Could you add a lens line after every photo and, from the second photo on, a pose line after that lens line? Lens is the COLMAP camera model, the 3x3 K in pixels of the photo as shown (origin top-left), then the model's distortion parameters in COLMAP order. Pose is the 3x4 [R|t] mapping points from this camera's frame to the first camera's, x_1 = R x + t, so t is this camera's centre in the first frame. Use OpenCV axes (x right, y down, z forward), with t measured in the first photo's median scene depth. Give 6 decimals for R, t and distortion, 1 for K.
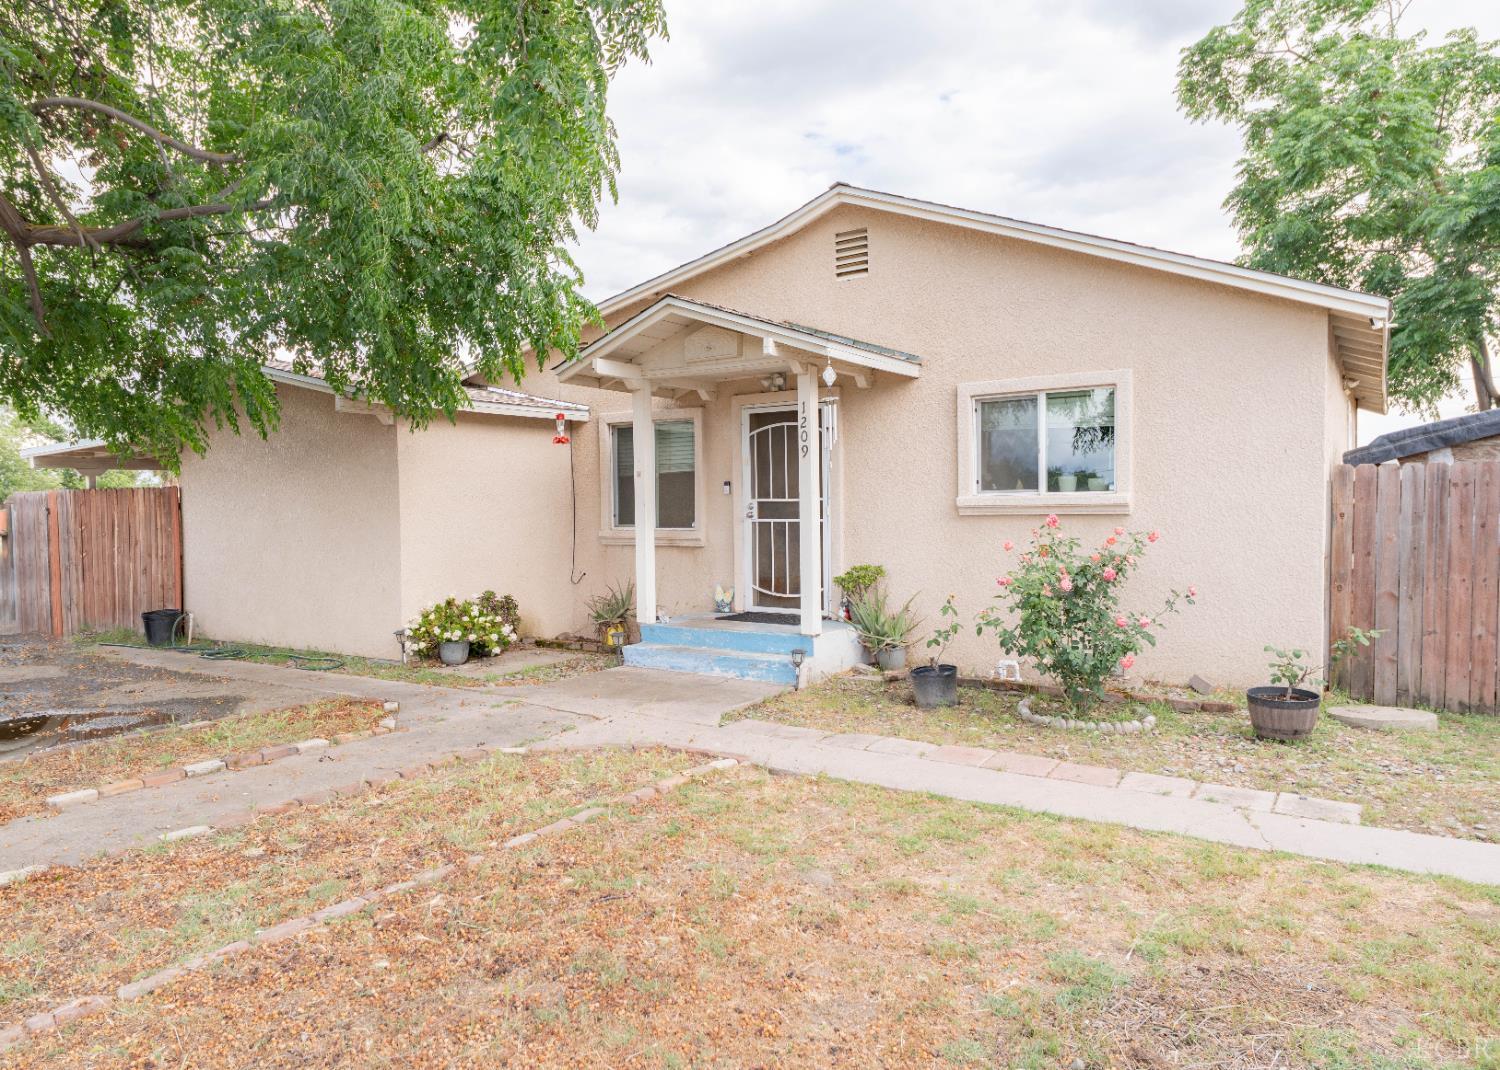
lens RADIAL K [[1021.9, 0, 750.0], [0, 1021.9, 535.0], [0, 0, 1]] dist [0.002952, 0.001619]
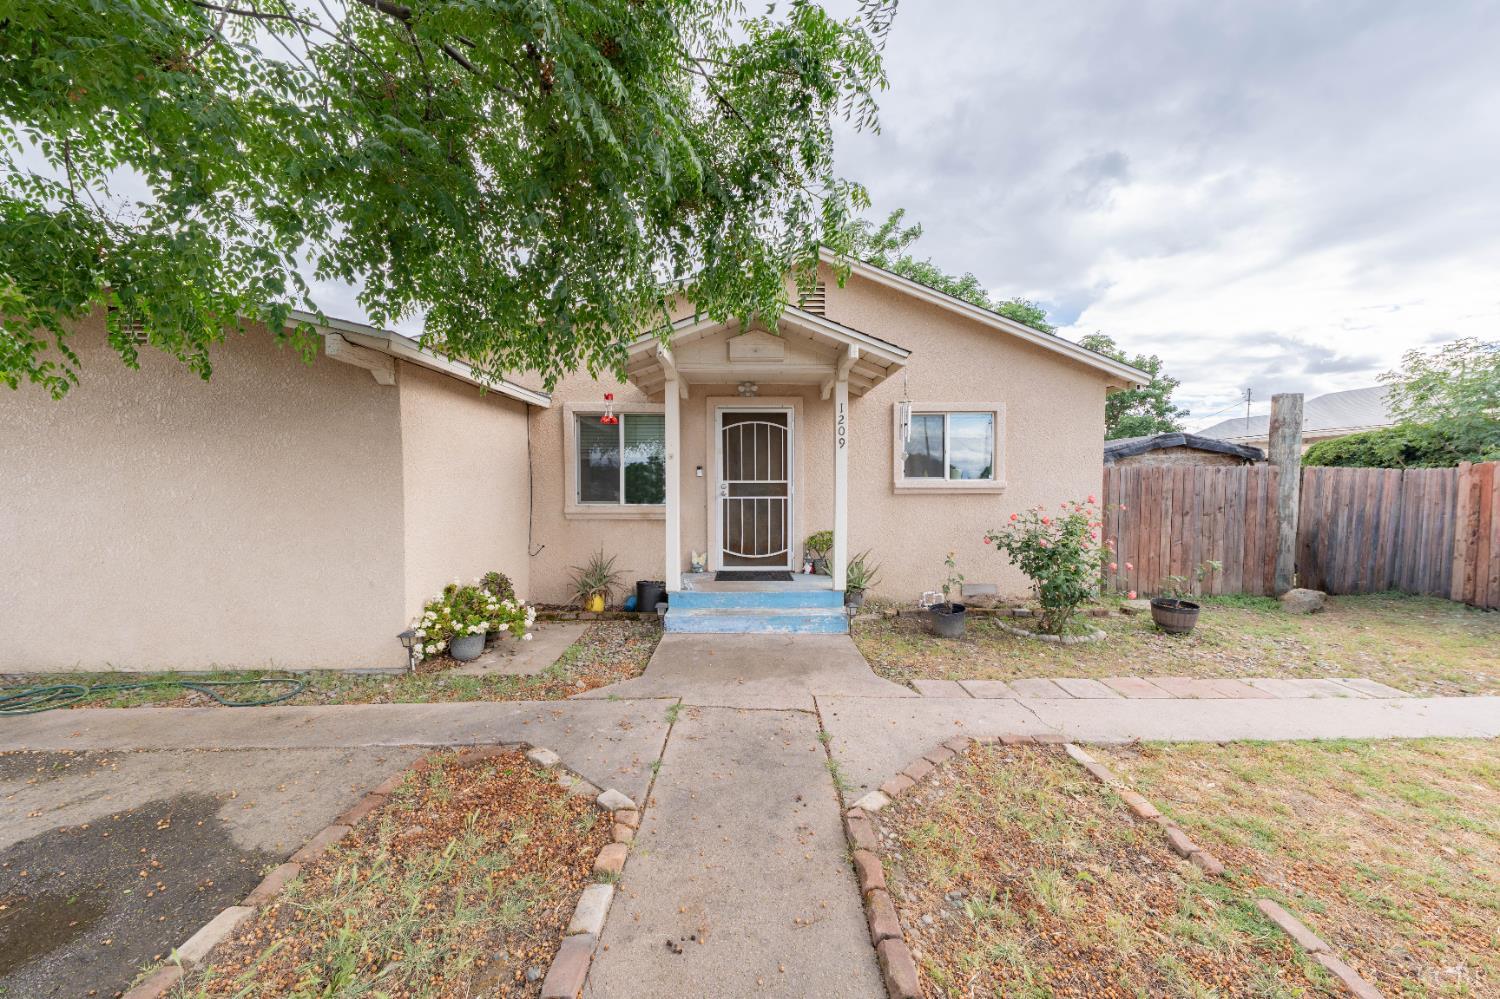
lens RADIAL K [[513.0, 0, 750.0], [0, 513.0, 499.5], [0, 0, 1]] dist [0.000329, -0.000060]
pose [[0.816126, -0.007319, 0.577827, -0.356743], [0.008224, 0.999966, 0.001051, -0.013281], [-0.577815, 0.003895, 0.816158, 0.497520]]
